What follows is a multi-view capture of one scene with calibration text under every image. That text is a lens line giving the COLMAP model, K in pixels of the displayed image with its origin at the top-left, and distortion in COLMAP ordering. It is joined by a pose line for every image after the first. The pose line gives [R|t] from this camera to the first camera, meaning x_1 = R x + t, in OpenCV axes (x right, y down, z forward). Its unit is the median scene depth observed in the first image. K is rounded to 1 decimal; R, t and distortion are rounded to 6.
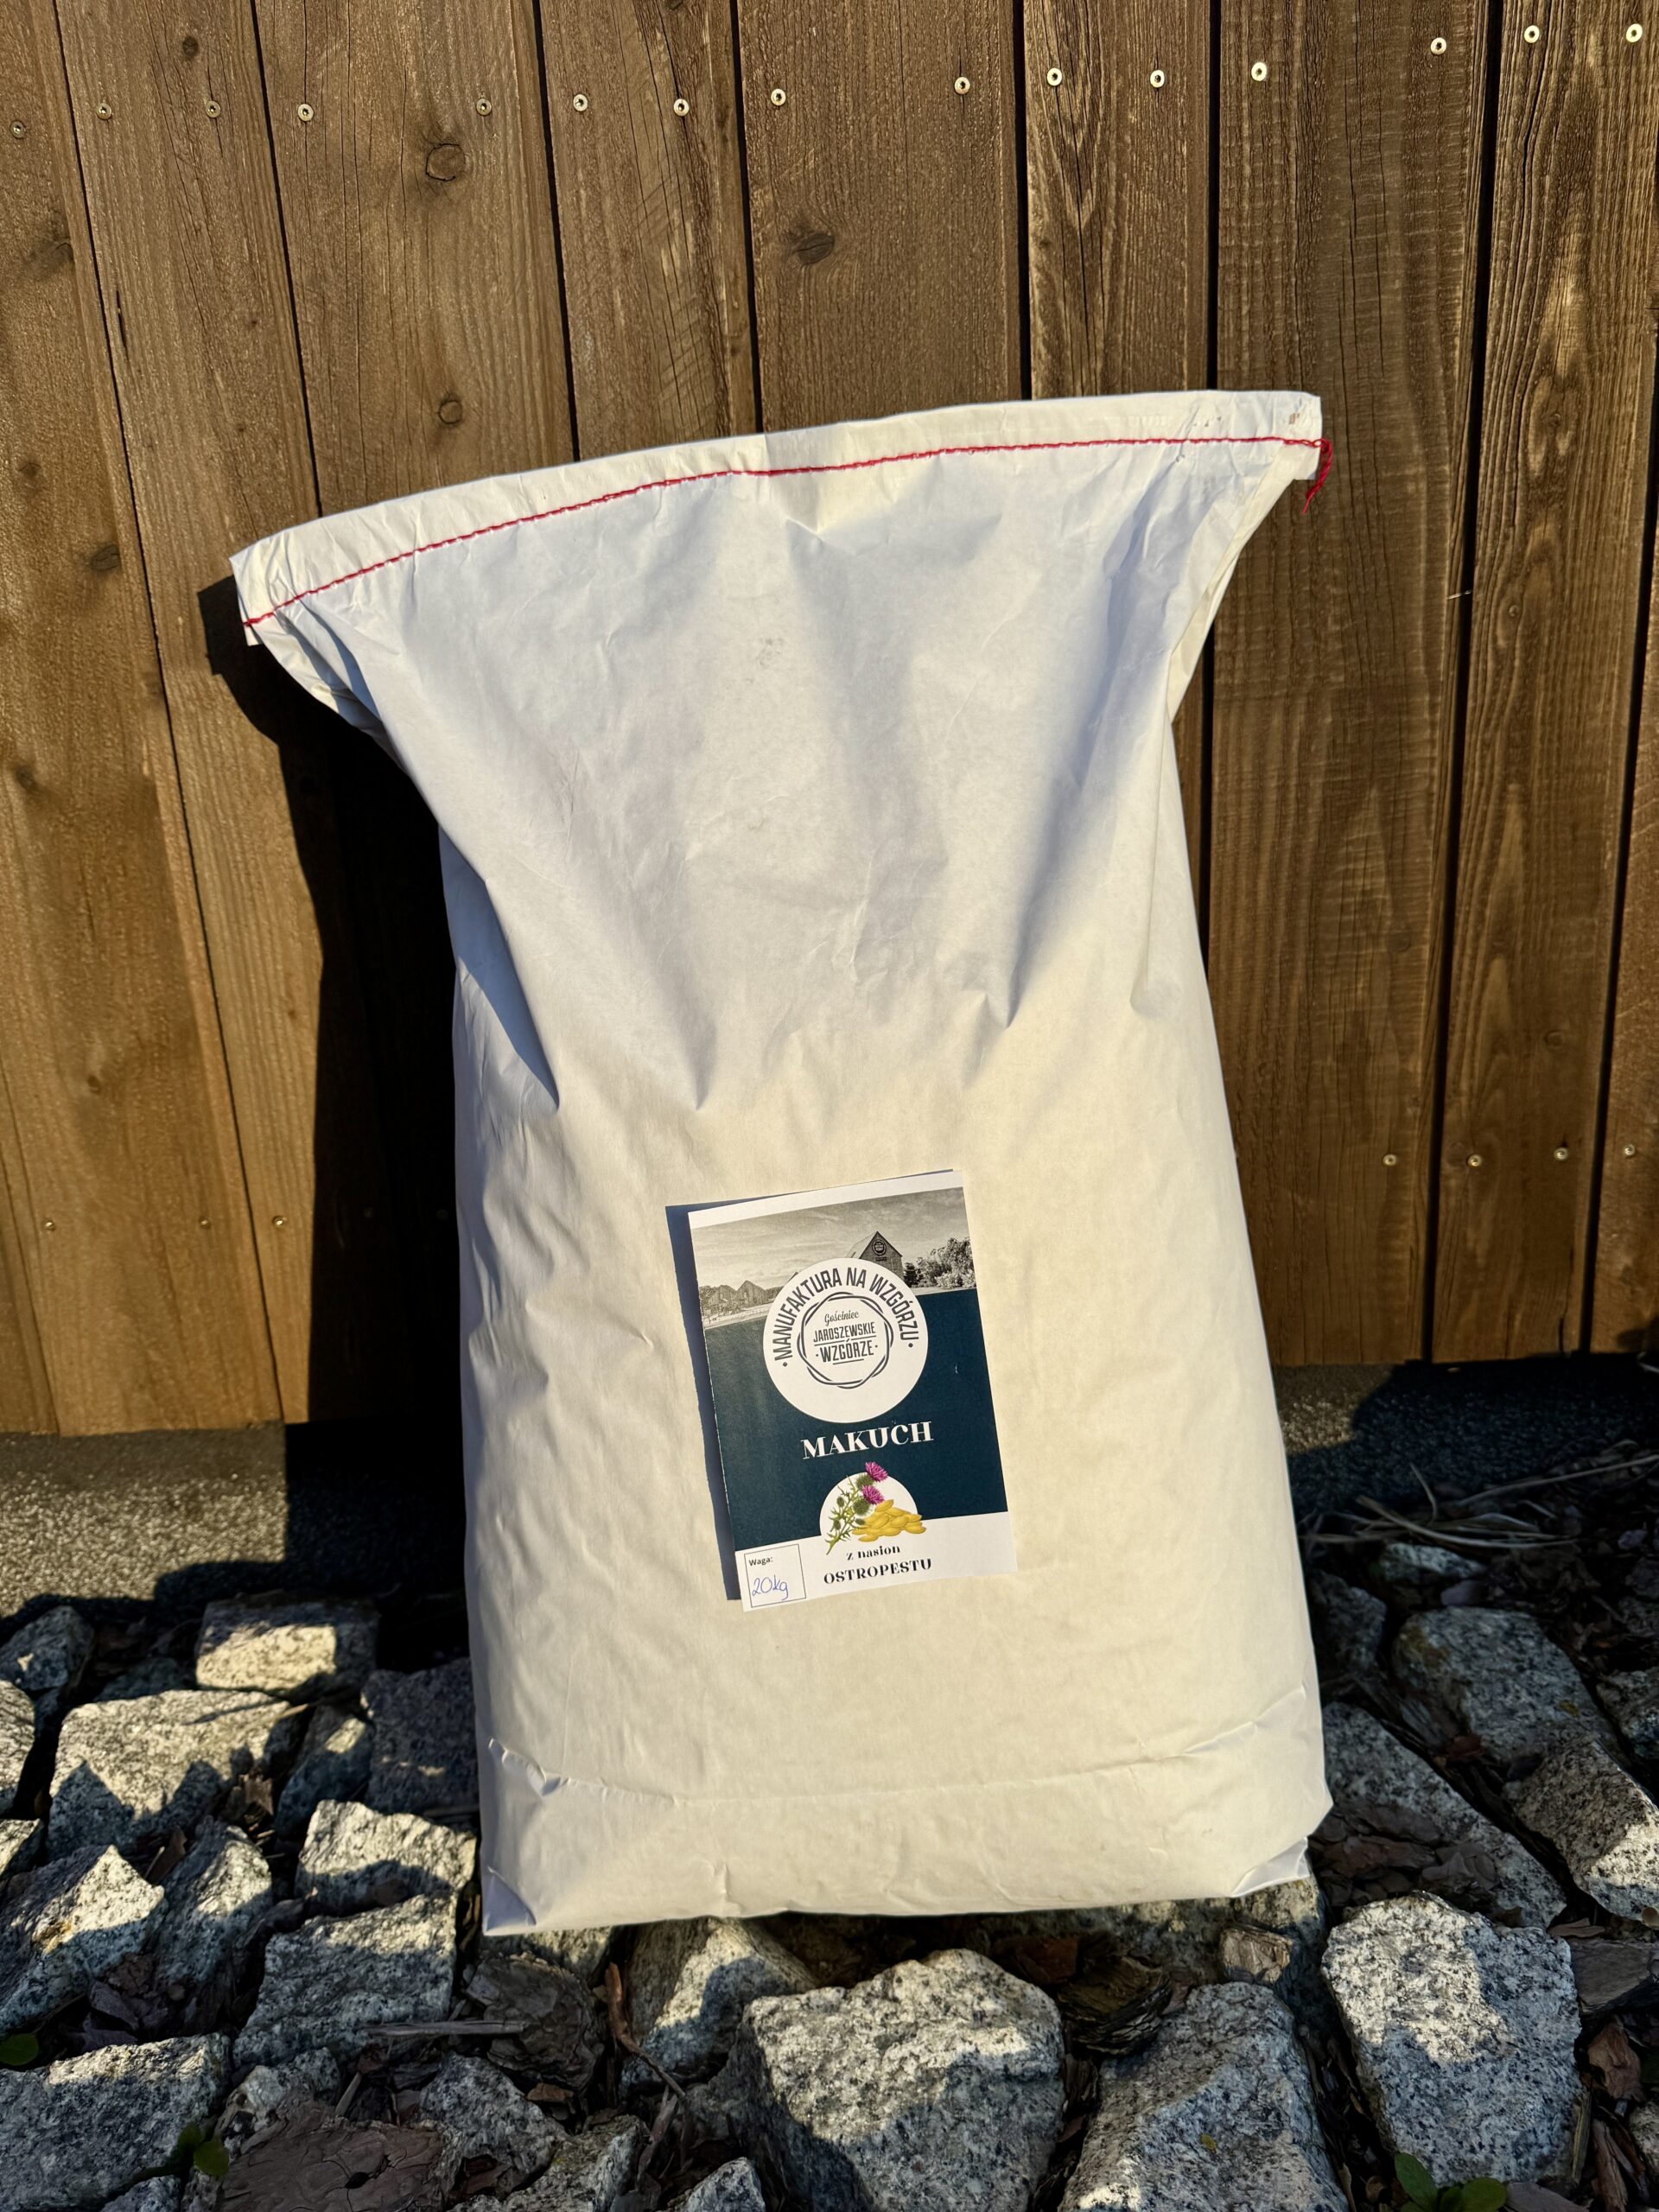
lens RADIAL K [[1615.7, 0, 810.5], [0, 1615.7, 1120.0], [0, 0, 1]] dist [-0.005305, -0.008430]
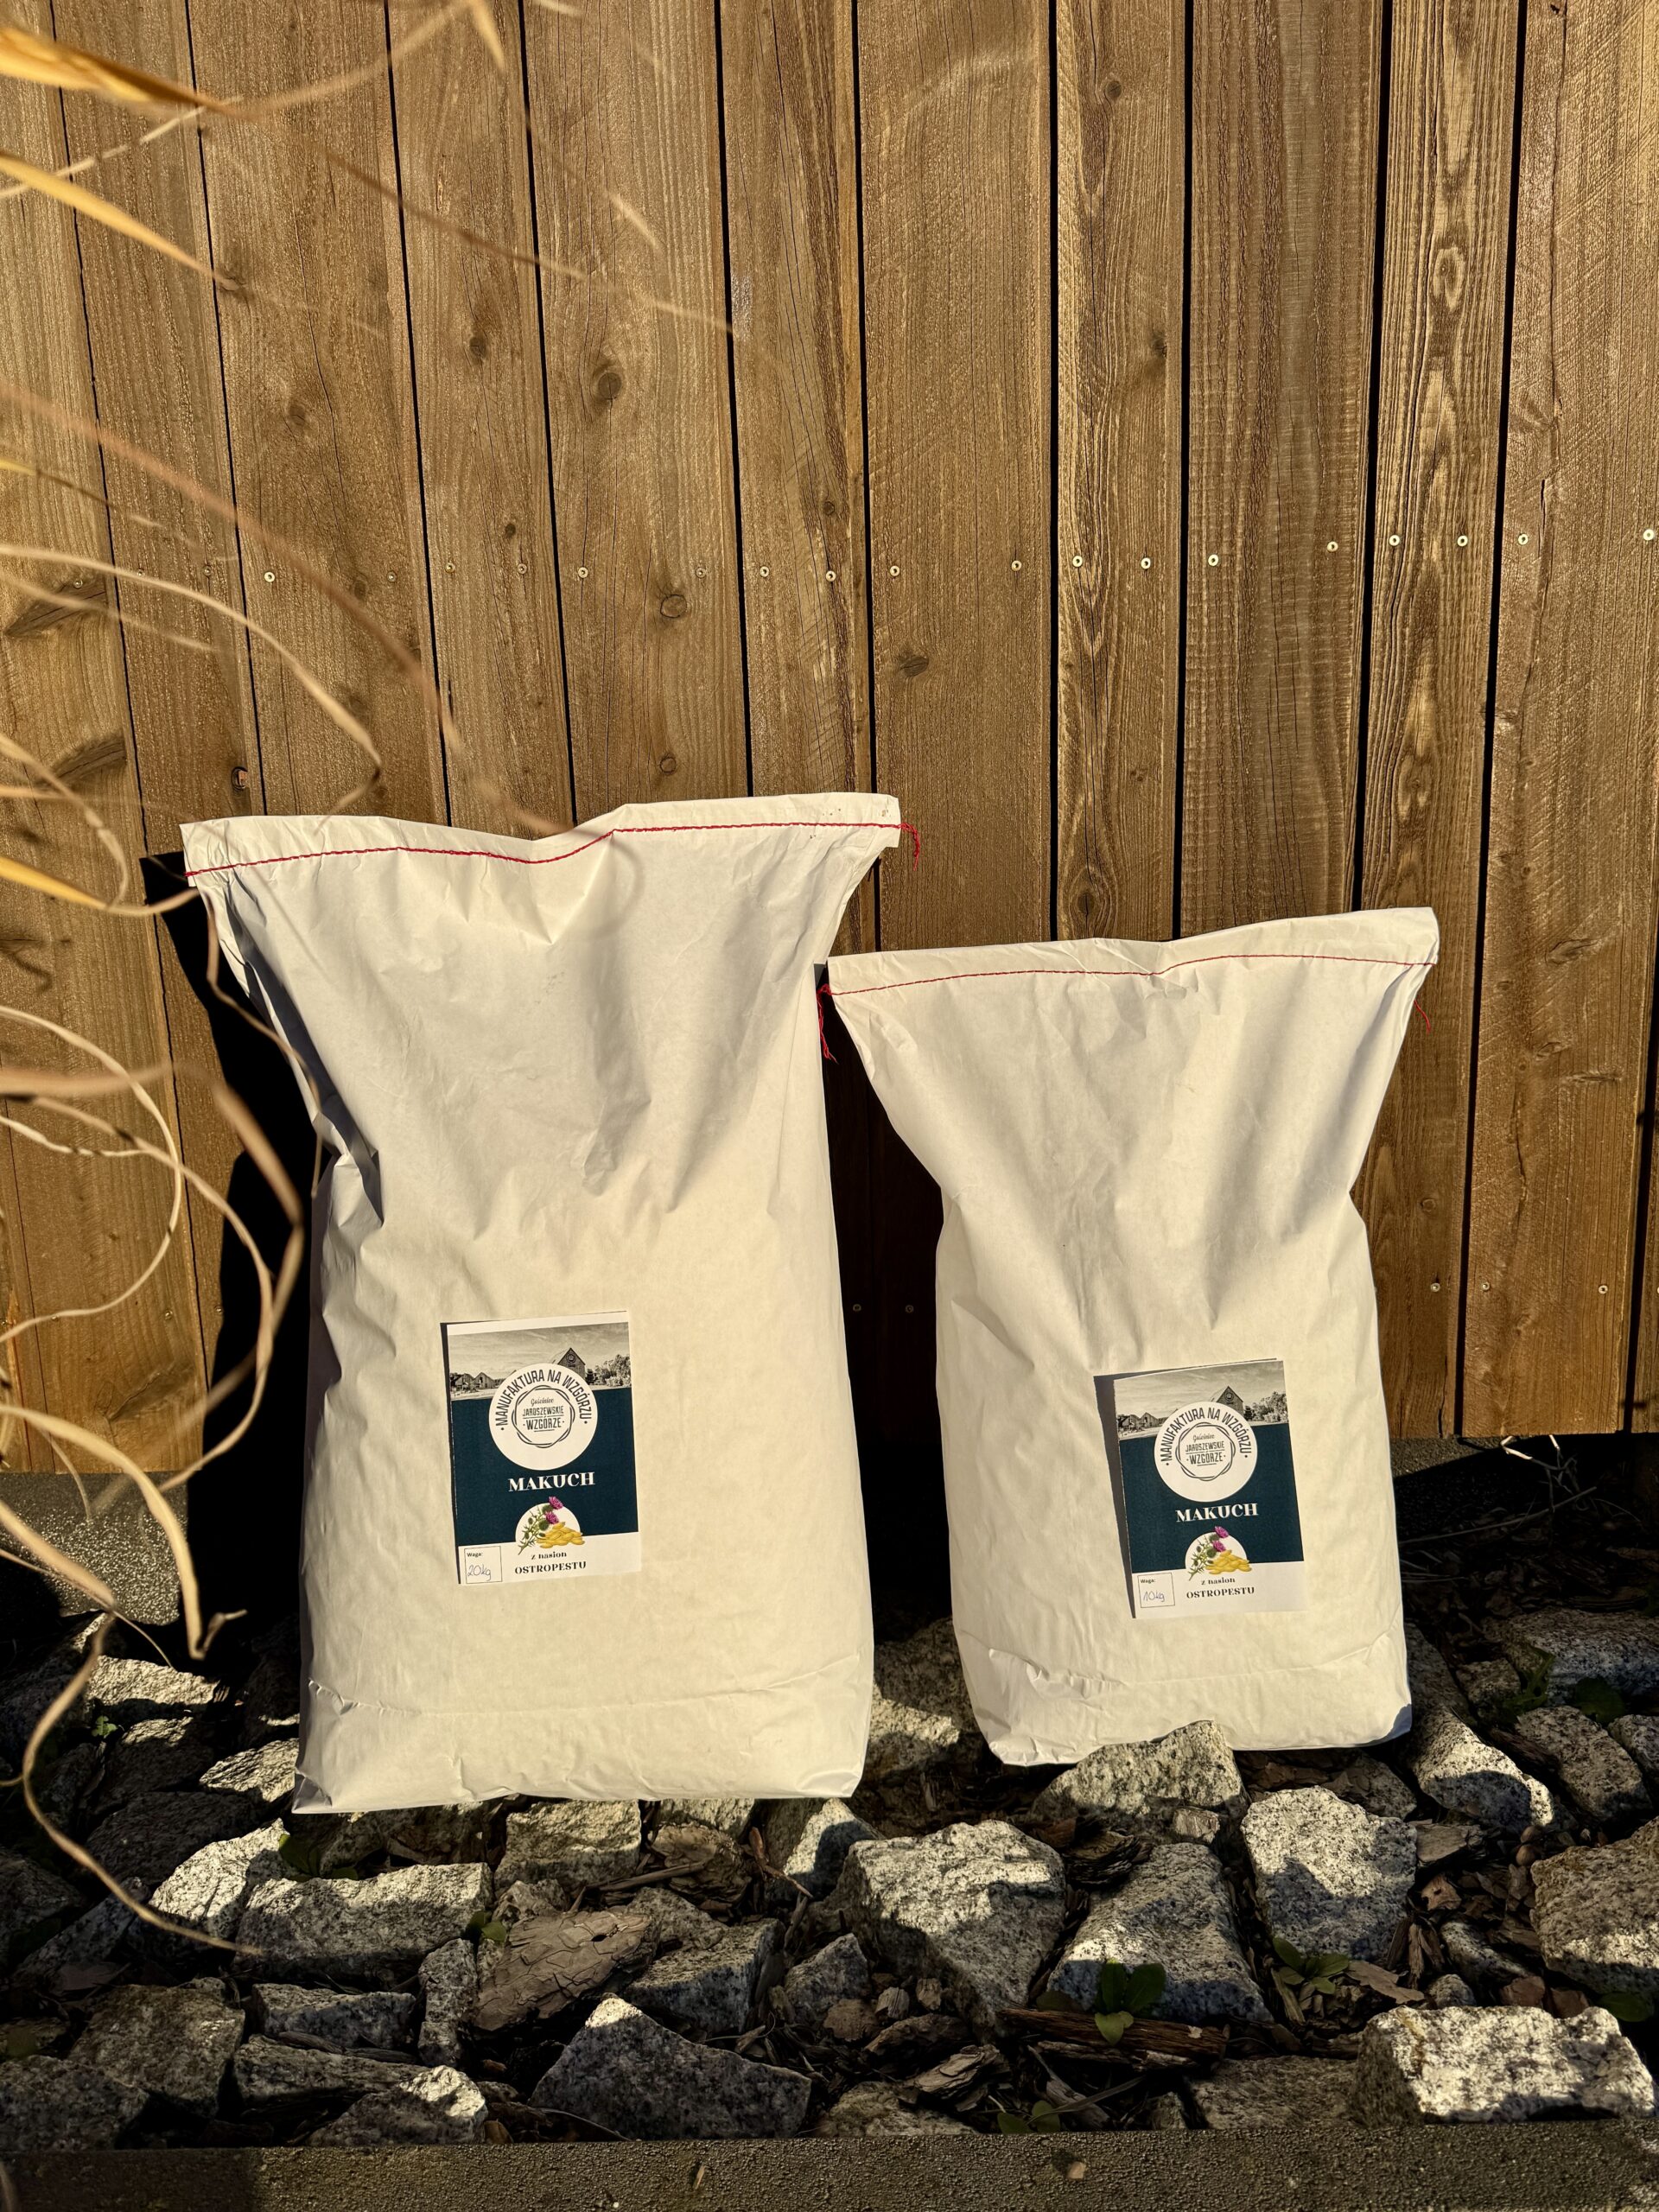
lens RADIAL K [[1529.6, 0, 826.9], [0, 1529.6, 1128.4], [0, 0, 1]] dist [0.010964, -0.020335]
pose [[0.999608, 0.025521, -0.011545, -0.053677], [-0.026399, 0.996143, -0.083675, 0.010307], [0.009365, 0.083947, 0.996426, -0.392350]]
